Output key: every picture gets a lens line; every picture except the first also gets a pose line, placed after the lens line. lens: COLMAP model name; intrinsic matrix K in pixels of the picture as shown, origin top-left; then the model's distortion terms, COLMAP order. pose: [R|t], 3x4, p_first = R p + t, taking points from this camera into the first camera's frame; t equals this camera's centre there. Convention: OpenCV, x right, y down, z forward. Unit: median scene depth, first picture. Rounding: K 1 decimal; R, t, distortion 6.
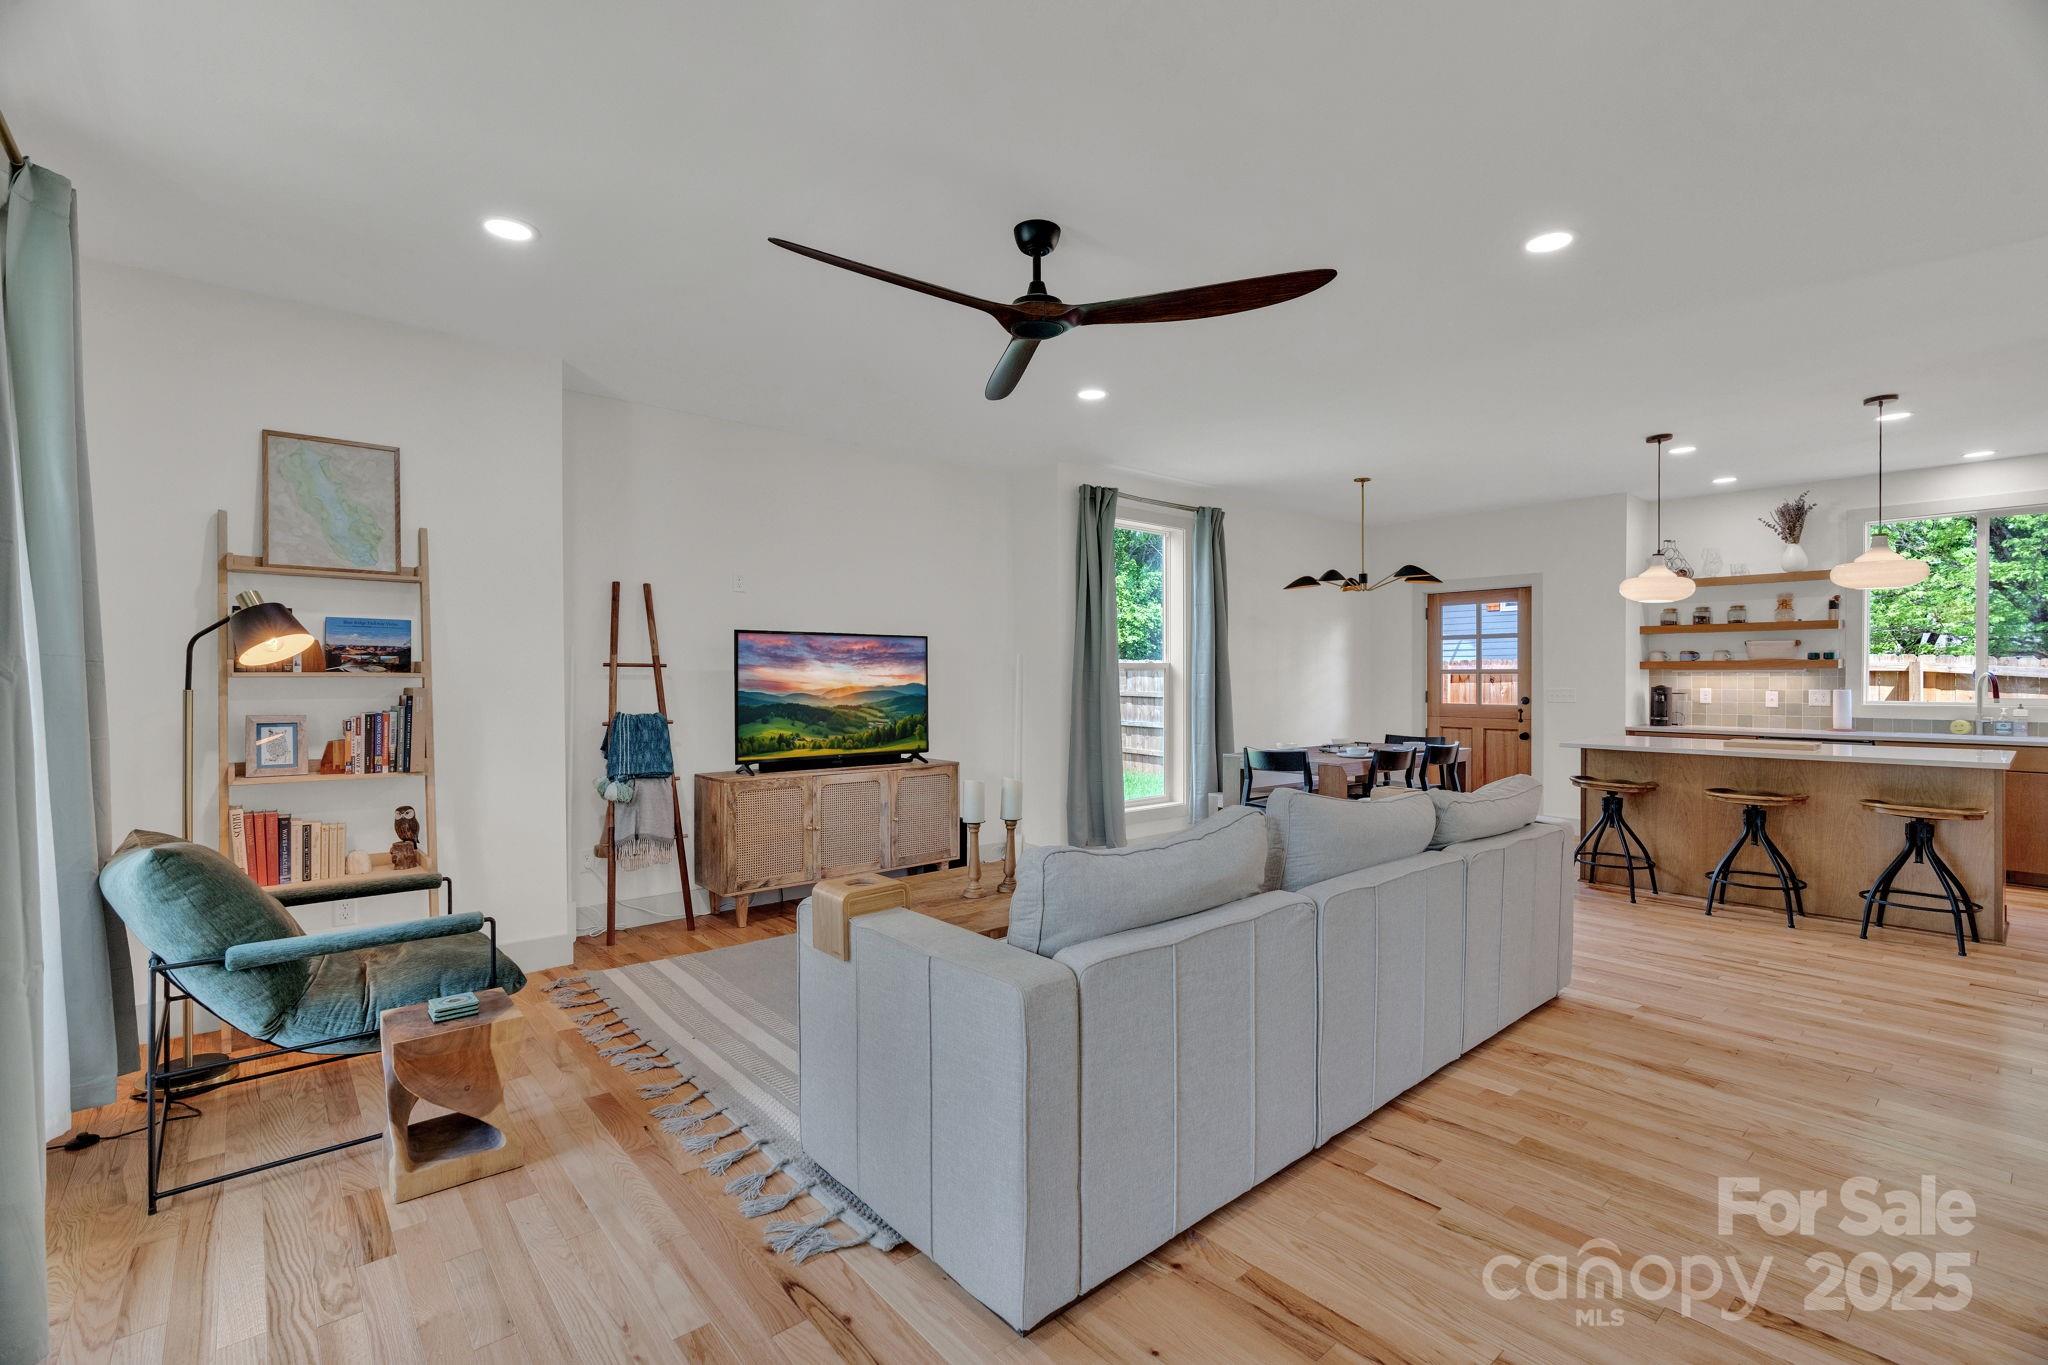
lens RADIAL K [[932.6, 0, 1012.9], [0, 932.6, 686.8], [0, 0, 1]] dist [-0.005835, 0.000856]
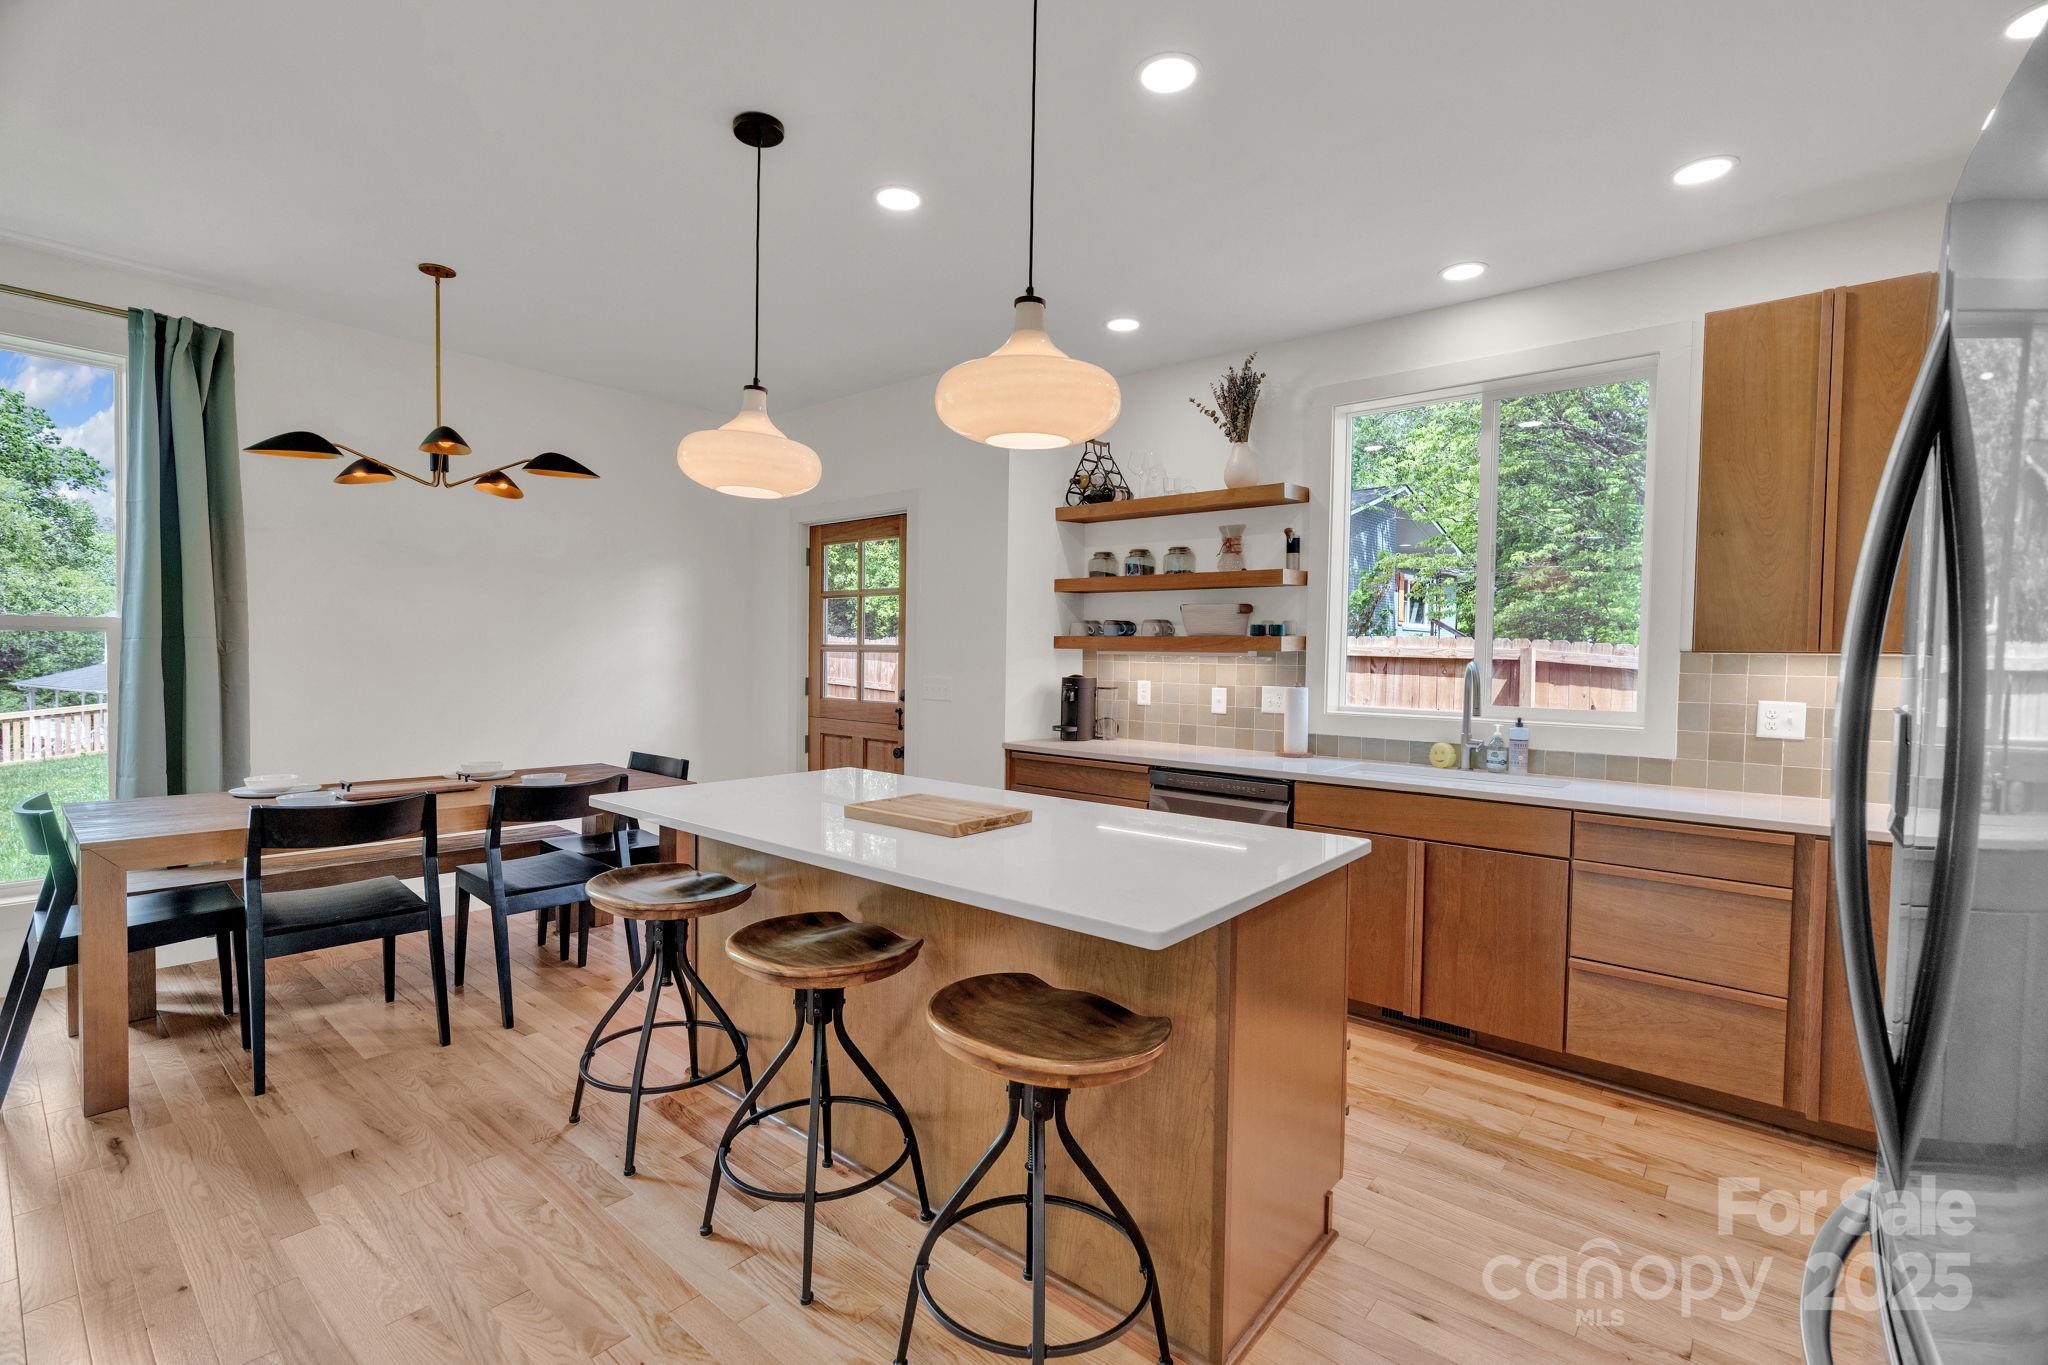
lens RADIAL K [[932.6, 0, 1018.7], [0, 932.6, 680.5], [0, 0, 1]] dist [-0.005835, 0.000856]
pose [[0.985767, 0.013452, 0.167579, 0.557462], [-0.016379, 0.999736, 0.016096, -0.007113], [-0.167318, -0.018611, 0.985727, 0.396055]]
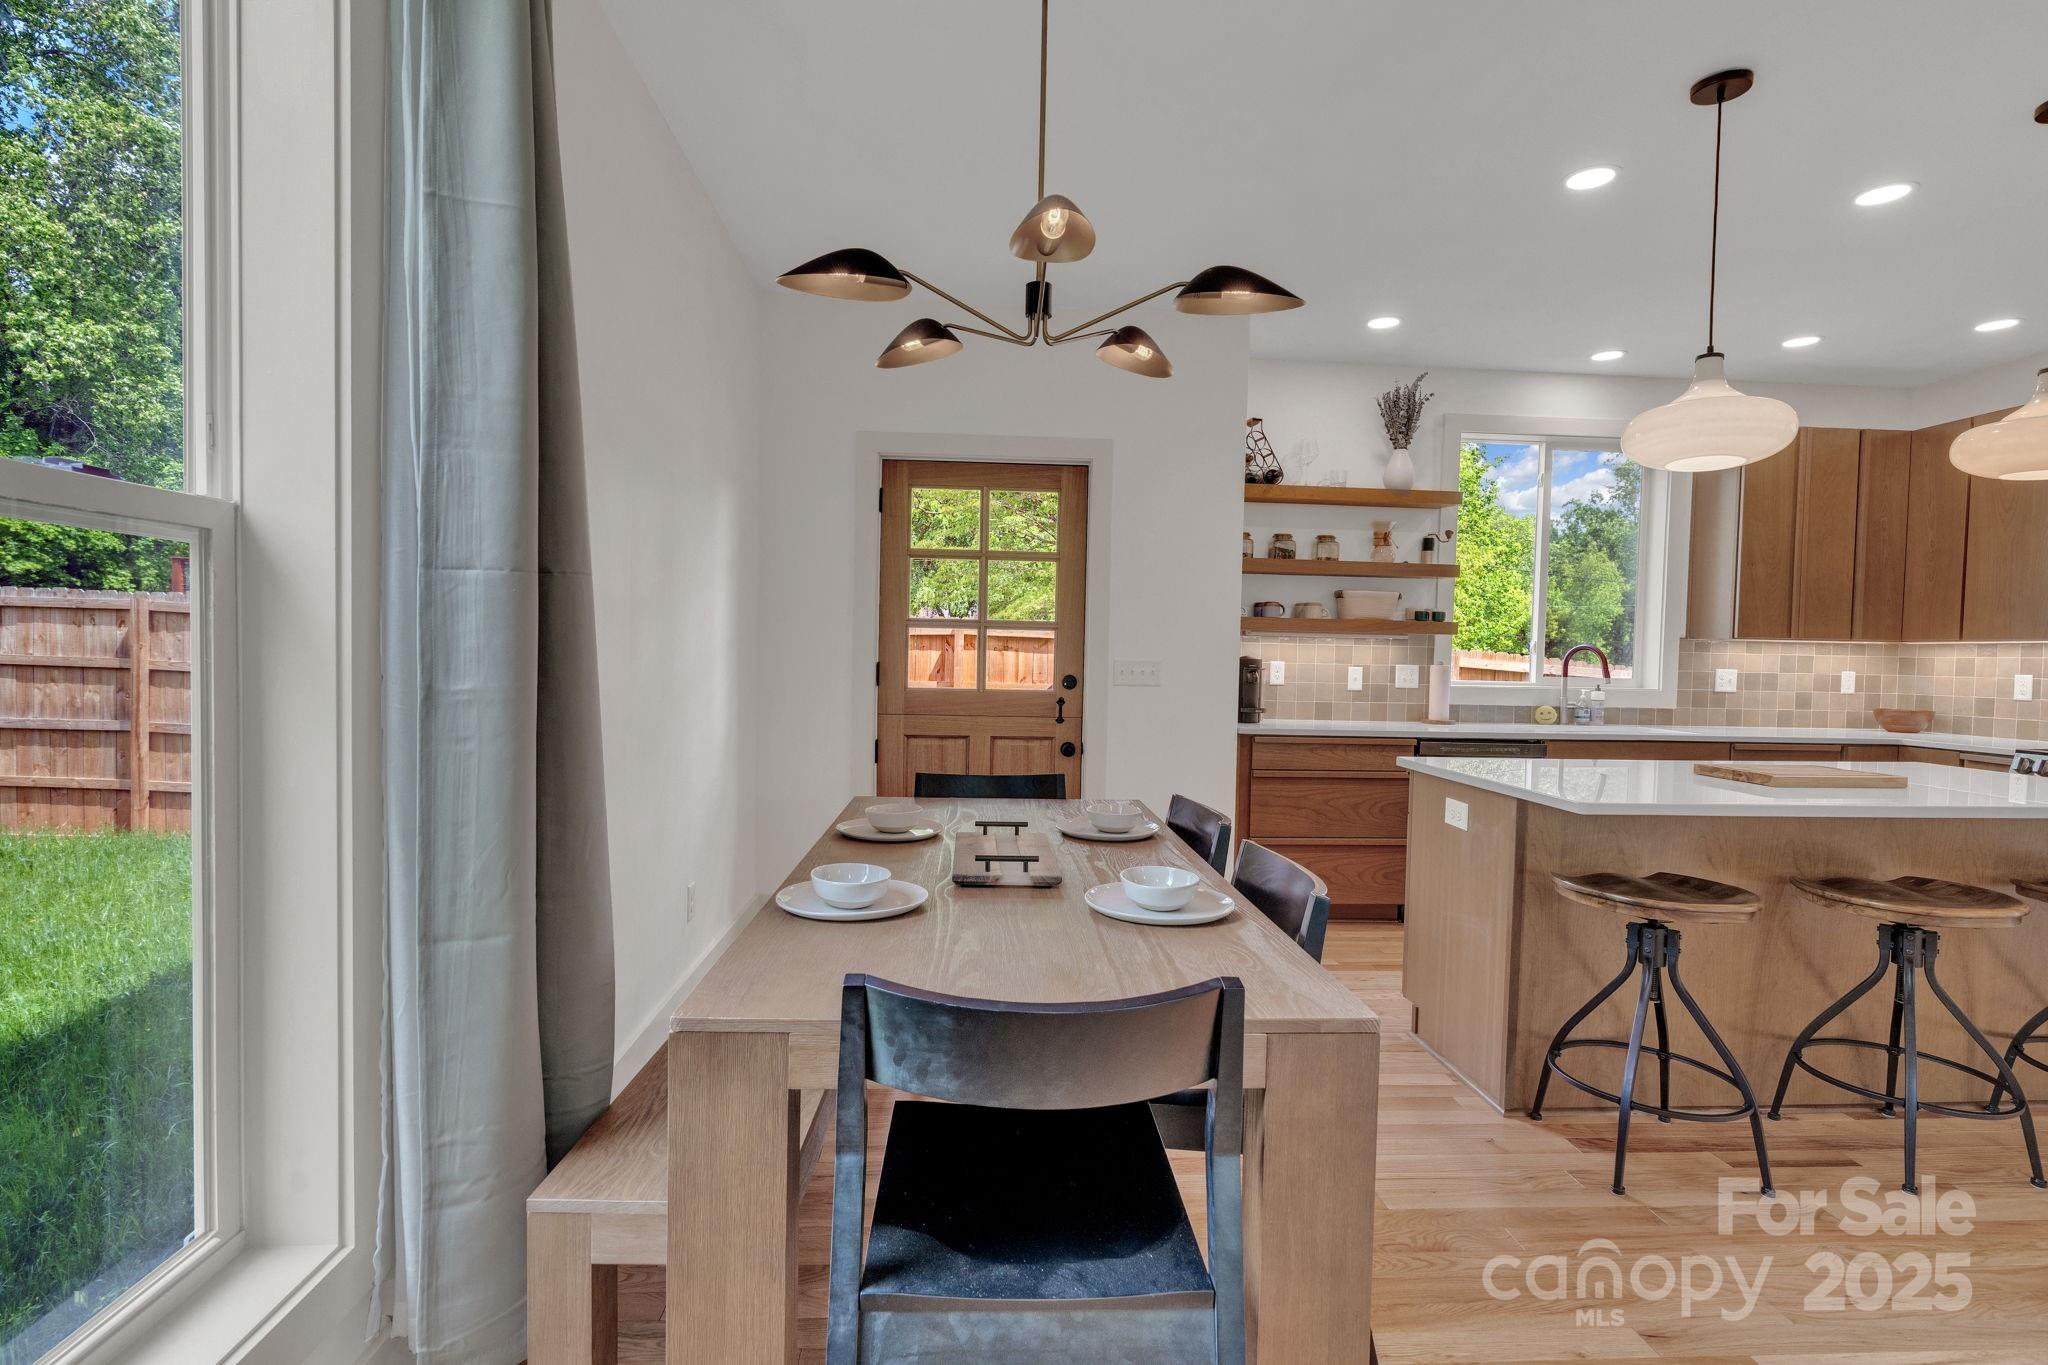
lens RADIAL K [[932.6, 0, 1004.5], [0, 932.6, 686.7], [0, 0, 1]] dist [-0.005835, 0.000856]
pose [[0.592731, -0.015494, 0.805251, 0.109969], [-0.012904, 0.999504, 0.028730, 0.003155], [-0.805297, -0.027420, 0.592237, 0.768454]]
